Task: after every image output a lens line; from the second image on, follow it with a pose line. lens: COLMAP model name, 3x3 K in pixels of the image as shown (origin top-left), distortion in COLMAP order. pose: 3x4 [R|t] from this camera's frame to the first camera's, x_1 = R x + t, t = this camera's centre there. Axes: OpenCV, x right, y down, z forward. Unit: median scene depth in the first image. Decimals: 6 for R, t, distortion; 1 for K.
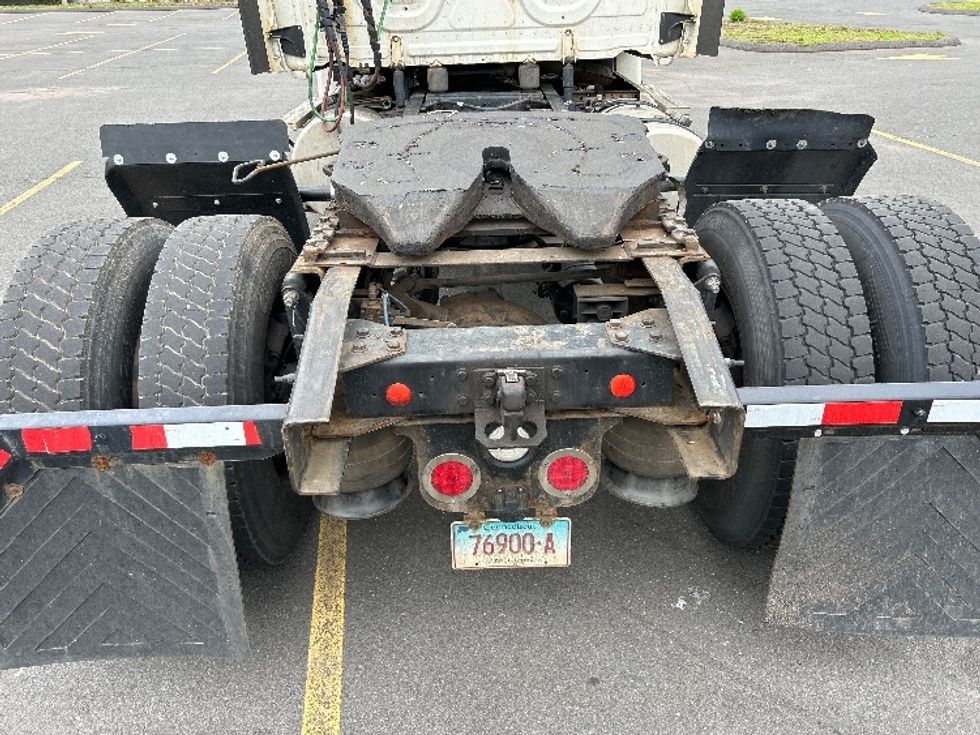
lens RADIAL K [[741.1, 0, 490.0], [0, 741.1, 369.2], [0, 0, 1]] dist [0.041422, -0.042172]
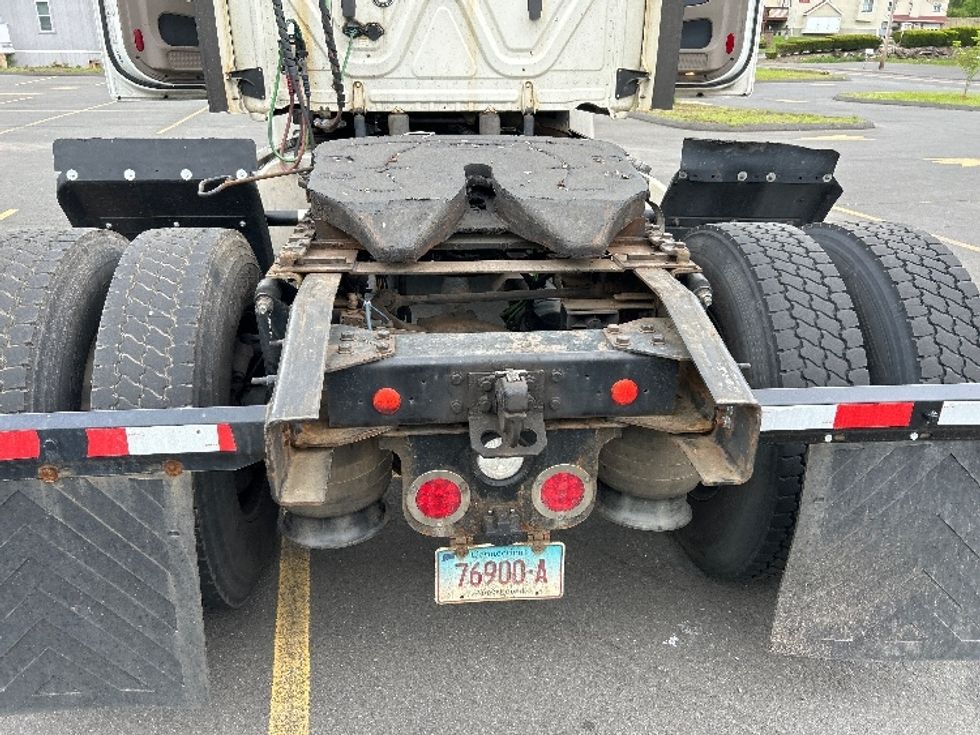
lens RADIAL K [[741.1, 0, 490.1], [0, 741.1, 367.7], [0, 0, 1]] dist [0.041422, -0.042172]
pose [[0.996877, 0.003915, 0.078869, -0.057914], [0.003526, 0.995568, -0.093979, 0.068044], [-0.078887, 0.093963, 0.992445, 0.058444]]
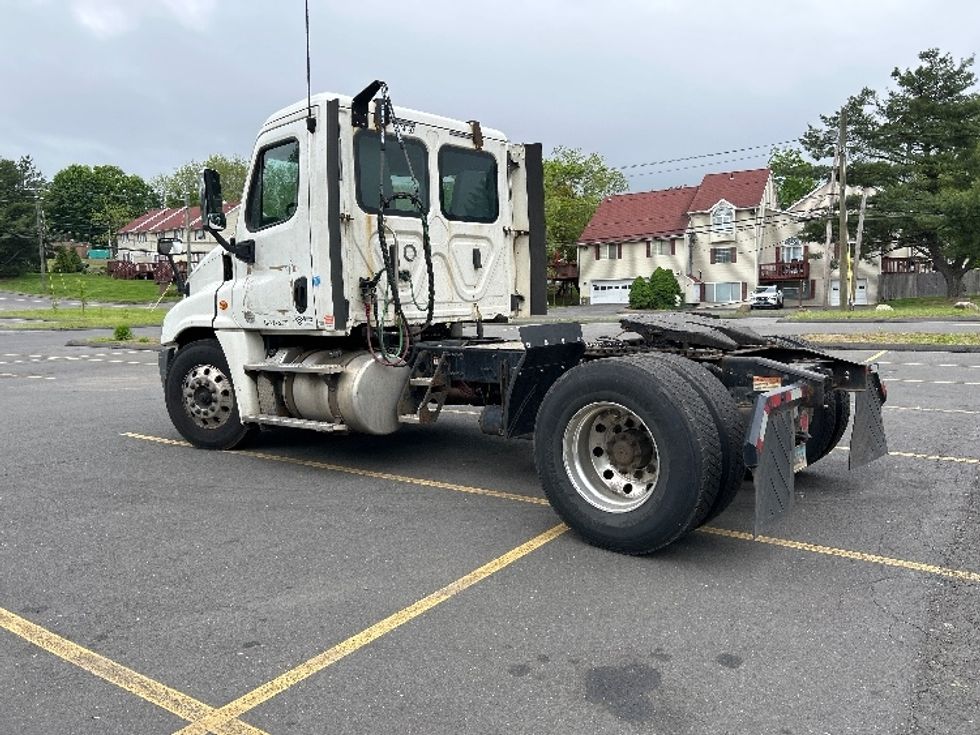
lens RADIAL K [[741.1, 0, 486.7], [0, 741.1, 372.4], [0, 0, 1]] dist [0.041422, -0.042172]
pose [[0.688484, -0.057490, 0.722969, -2.373292], [0.341285, 0.905266, -0.253019, 0.253116], [-0.639933, 0.420938, 0.642881, -0.051270]]
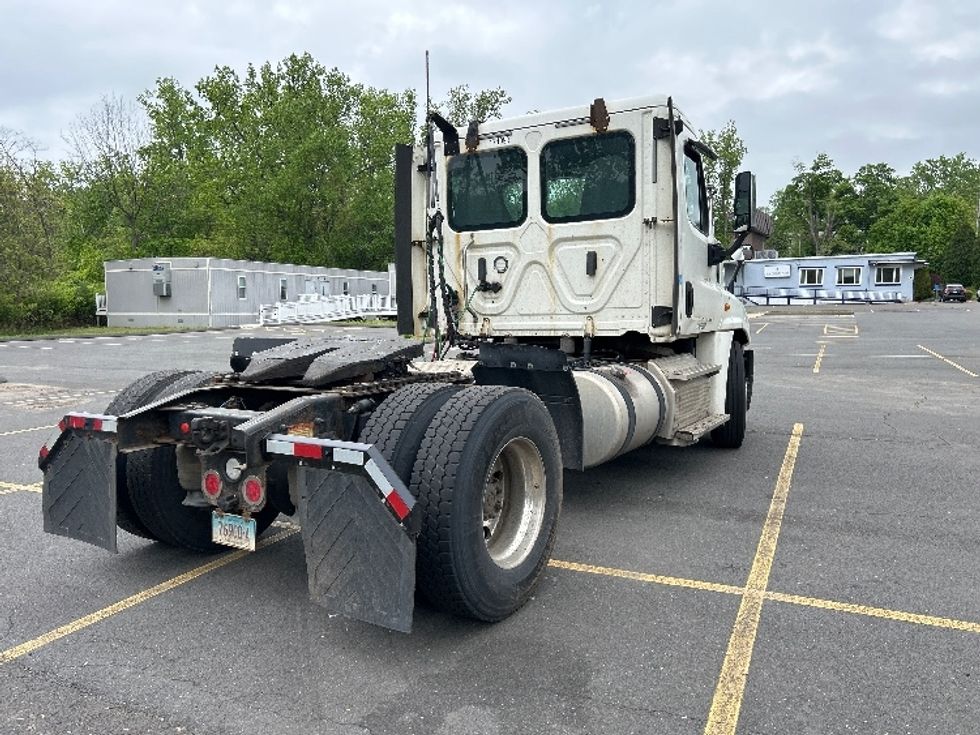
lens RADIAL K [[741.1, 0, 494.9], [0, 741.1, 371.2], [0, 0, 1]] dist [0.041422, -0.042172]
pose [[0.840416, 0.059717, -0.538642, 1.567459], [-0.264280, 0.912880, -0.311136, 0.277378], [0.473135, 0.403836, 0.782981, -0.322313]]
